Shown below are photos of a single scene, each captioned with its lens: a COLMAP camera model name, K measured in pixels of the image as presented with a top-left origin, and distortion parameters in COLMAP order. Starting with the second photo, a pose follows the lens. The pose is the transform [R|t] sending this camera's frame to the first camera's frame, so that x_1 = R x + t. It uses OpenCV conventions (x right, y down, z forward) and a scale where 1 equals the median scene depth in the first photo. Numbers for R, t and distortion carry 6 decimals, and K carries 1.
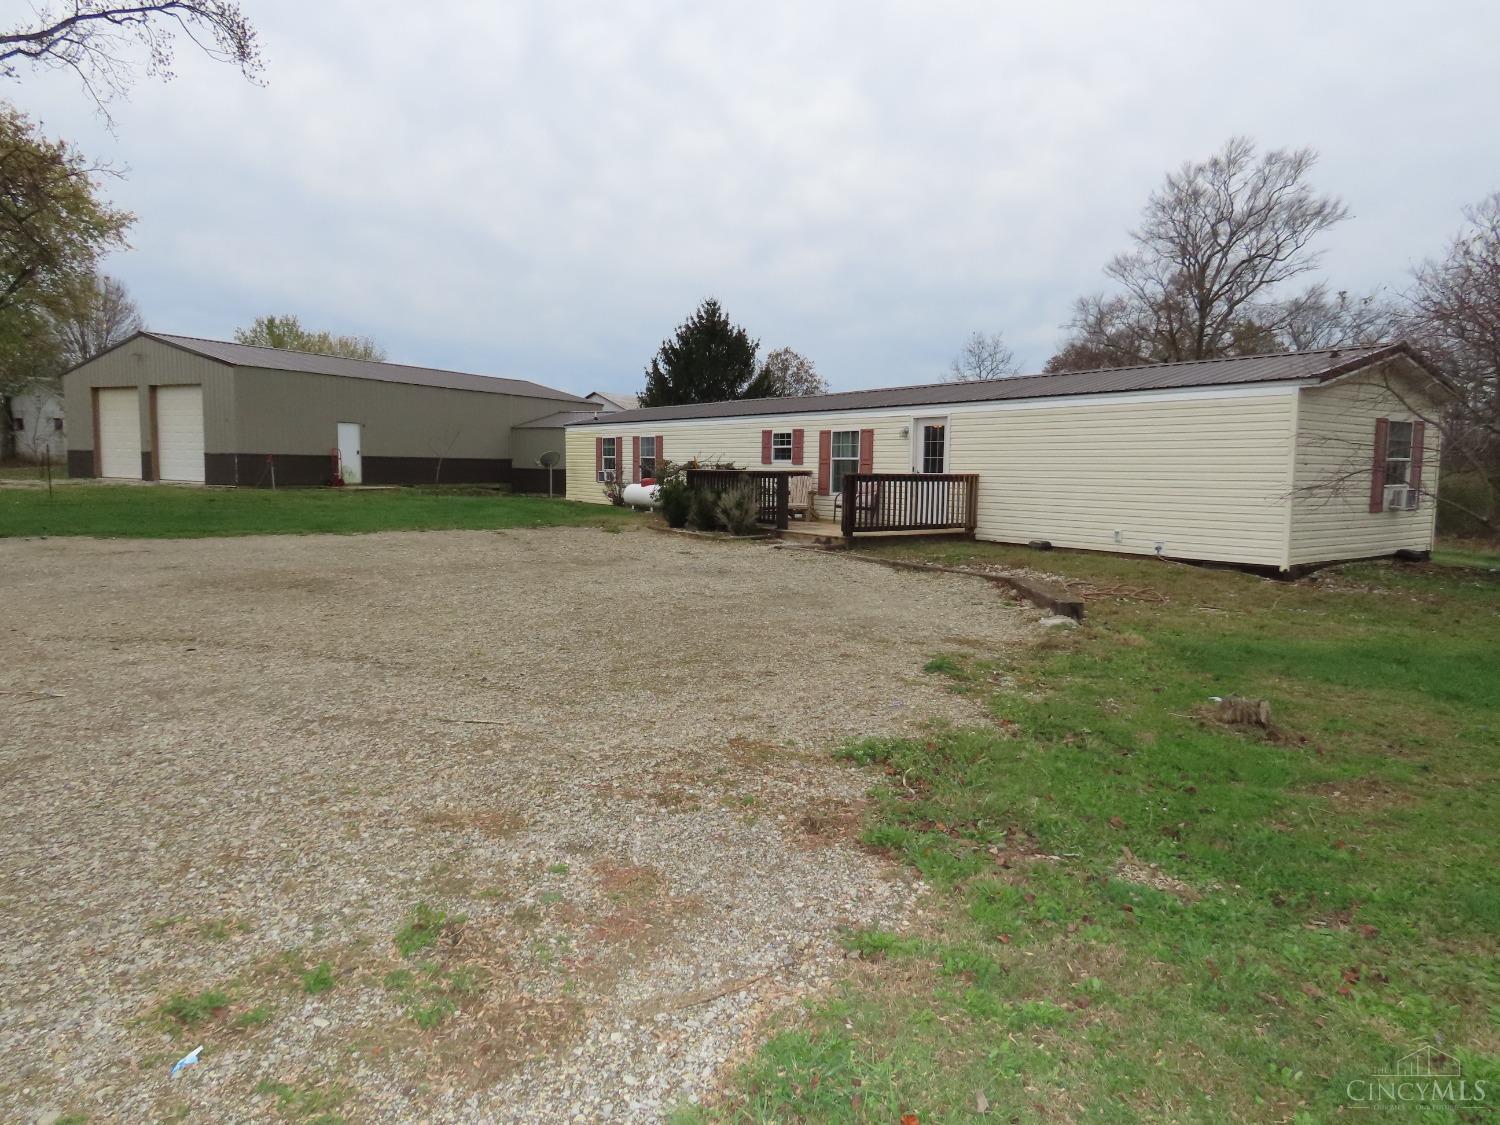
lens RADIAL K [[944.2, 0, 756.4], [0, 944.2, 568.3], [0, 0, 1]] dist [-0.003530, 0.002038]
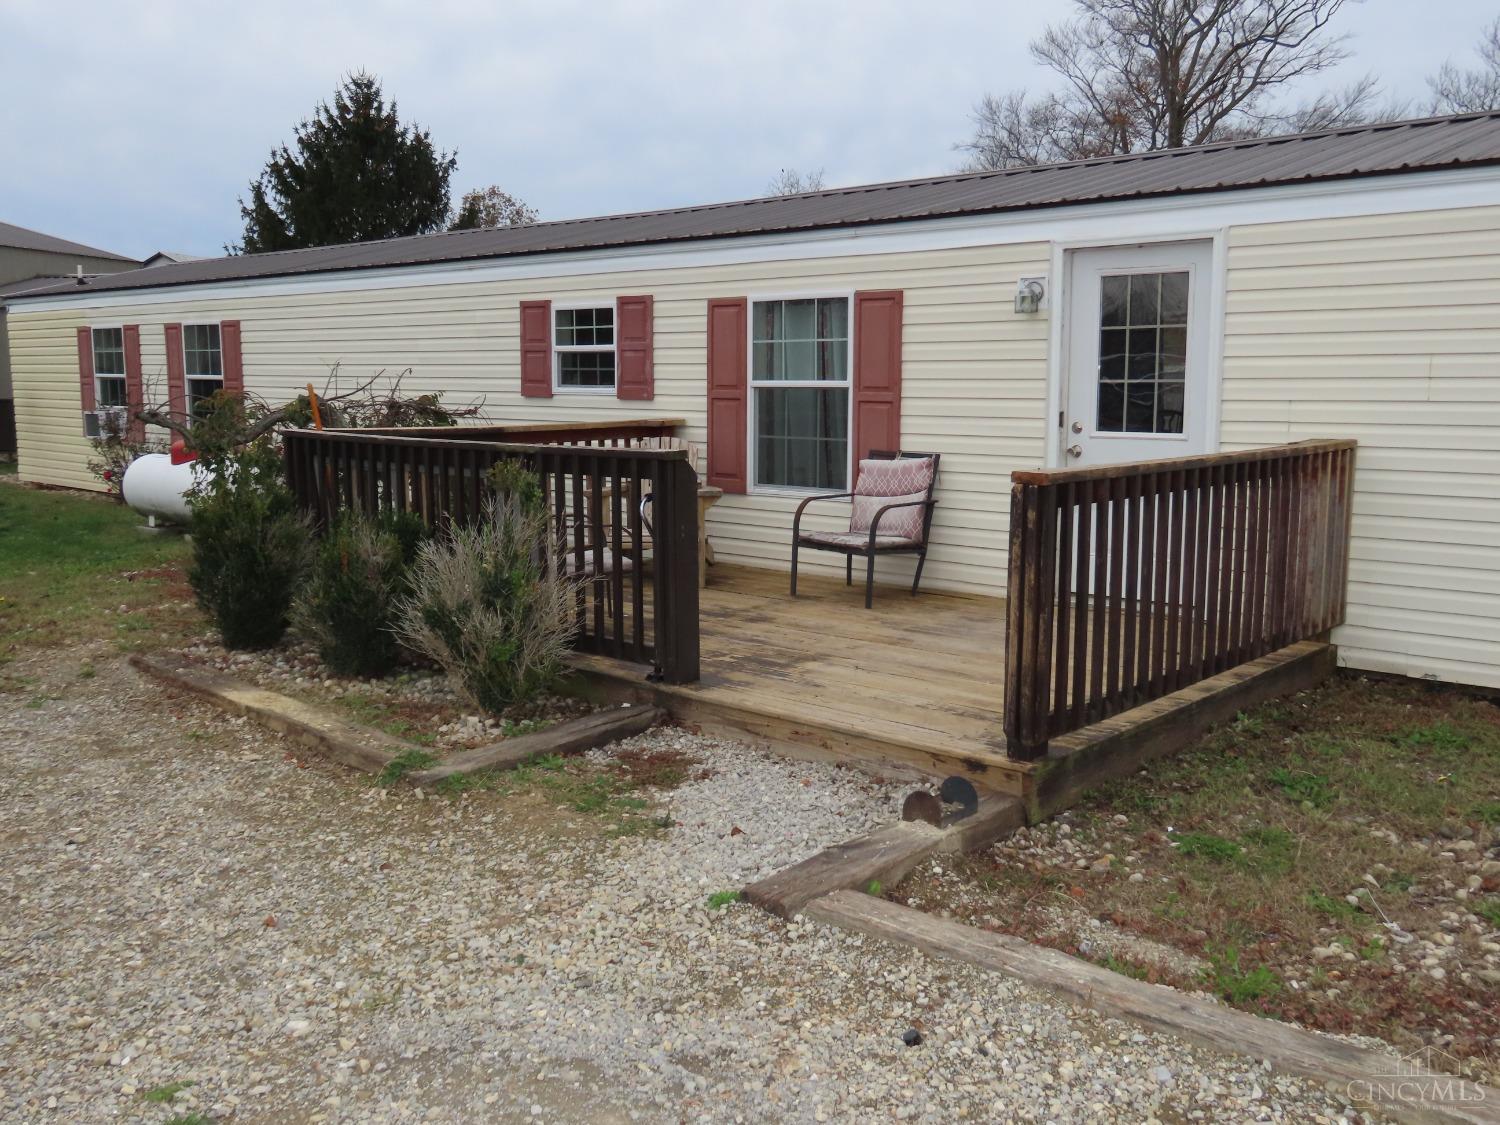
lens RADIAL K [[1323.2, 0, 752.8], [0, 1323.2, 554.7], [0, 0, 1]] dist [0.002570, -0.004983]
pose [[0.974238, -0.041203, 0.221726, -0.018200], [0.034803, 0.998859, 0.032697, -0.052753], [-0.222820, -0.024138, 0.974561, 0.404183]]
